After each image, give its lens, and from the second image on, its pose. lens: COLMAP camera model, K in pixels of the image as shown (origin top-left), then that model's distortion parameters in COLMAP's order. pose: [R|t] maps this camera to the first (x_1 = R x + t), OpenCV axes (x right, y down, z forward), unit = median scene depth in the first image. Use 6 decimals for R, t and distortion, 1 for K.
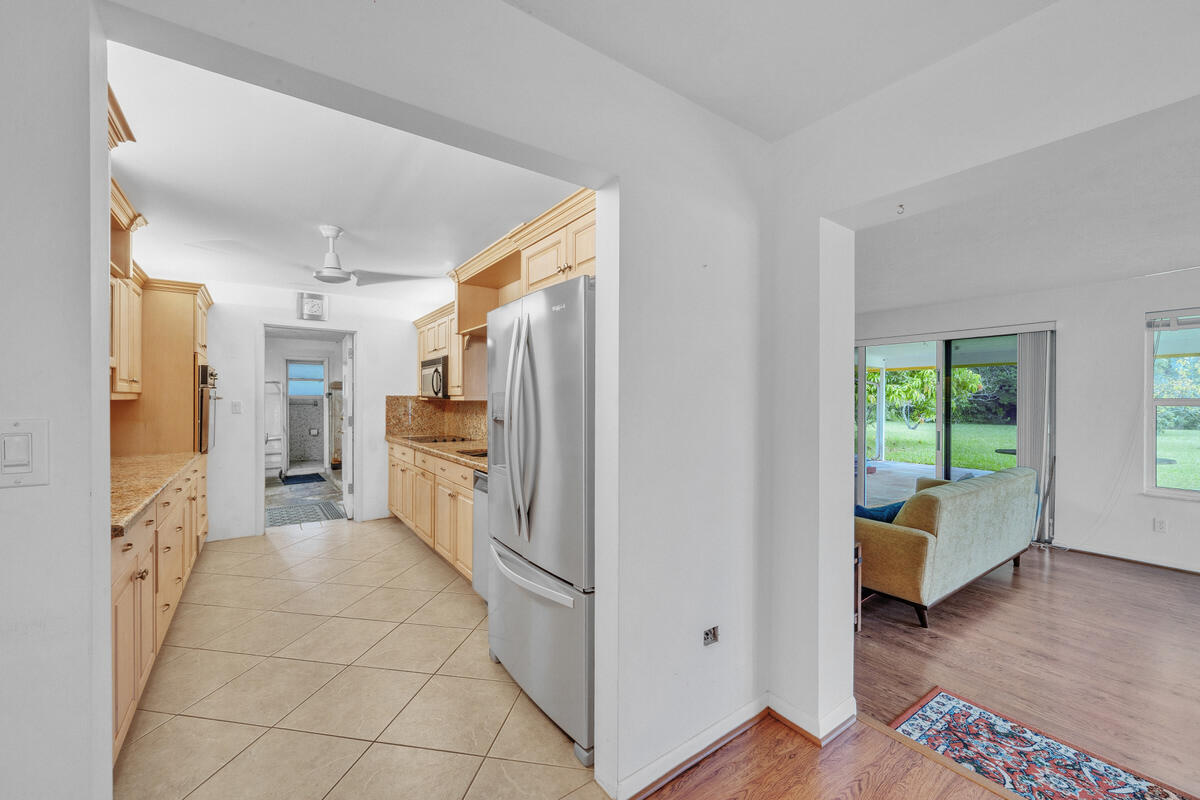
lens RADIAL K [[466.7, 0, 604.5], [0, 466.7, 402.6], [0, 0, 1]] dist [-0.003314, -0.000189]
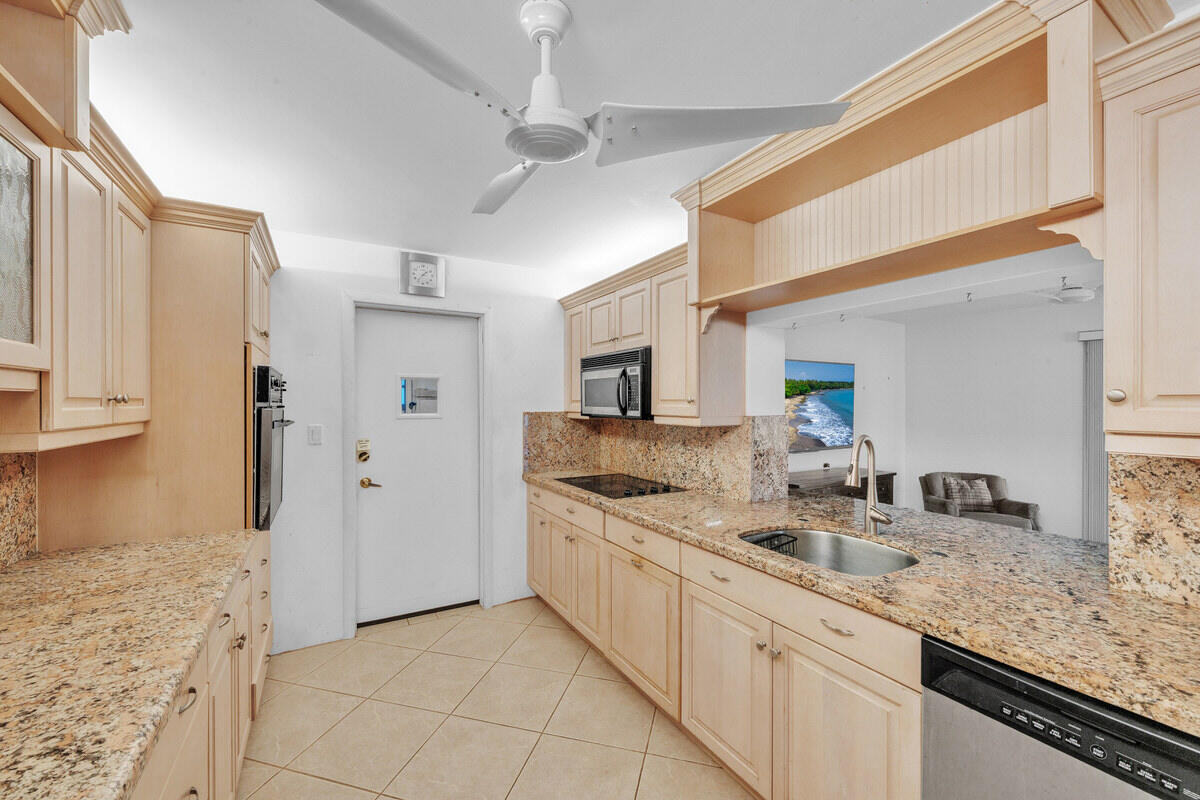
lens RADIAL K [[468.0, 0, 595.5], [0, 468.0, 406.3], [0, 0, 1]] dist [-0.002119, -0.000101]
pose [[0.993882, -0.002317, -0.110420, -0.388021], [0.002554, 0.999995, 0.002010, -0.031691], [0.110415, -0.002280, 0.993883, 0.468939]]
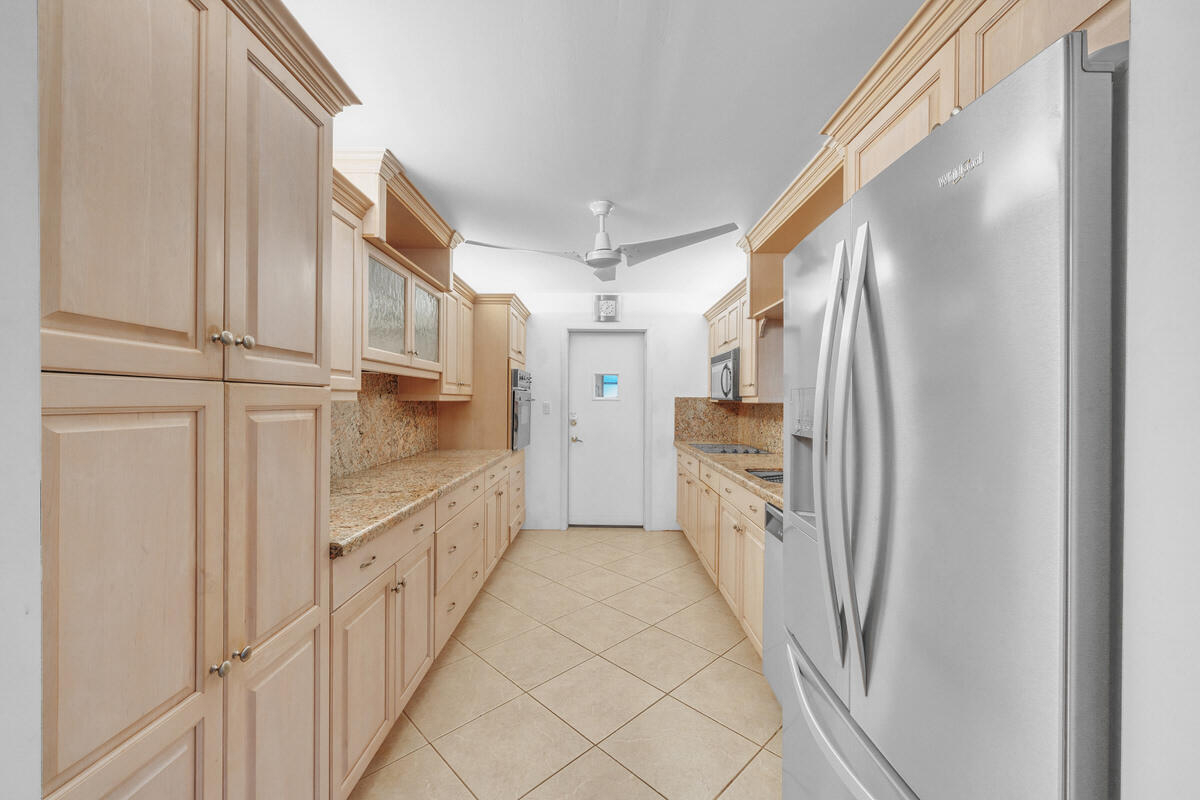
lens RADIAL K [[466.7, 0, 604.5], [0, 466.7, 402.6], [0, 0, 1]] dist [-0.003314, -0.000189]
pose [[0.807176, 0.003952, -0.590298, -0.050199], [-0.006926, 0.999972, -0.002776, -0.000966], [0.590270, 0.006329, 0.807181, 0.231734]]
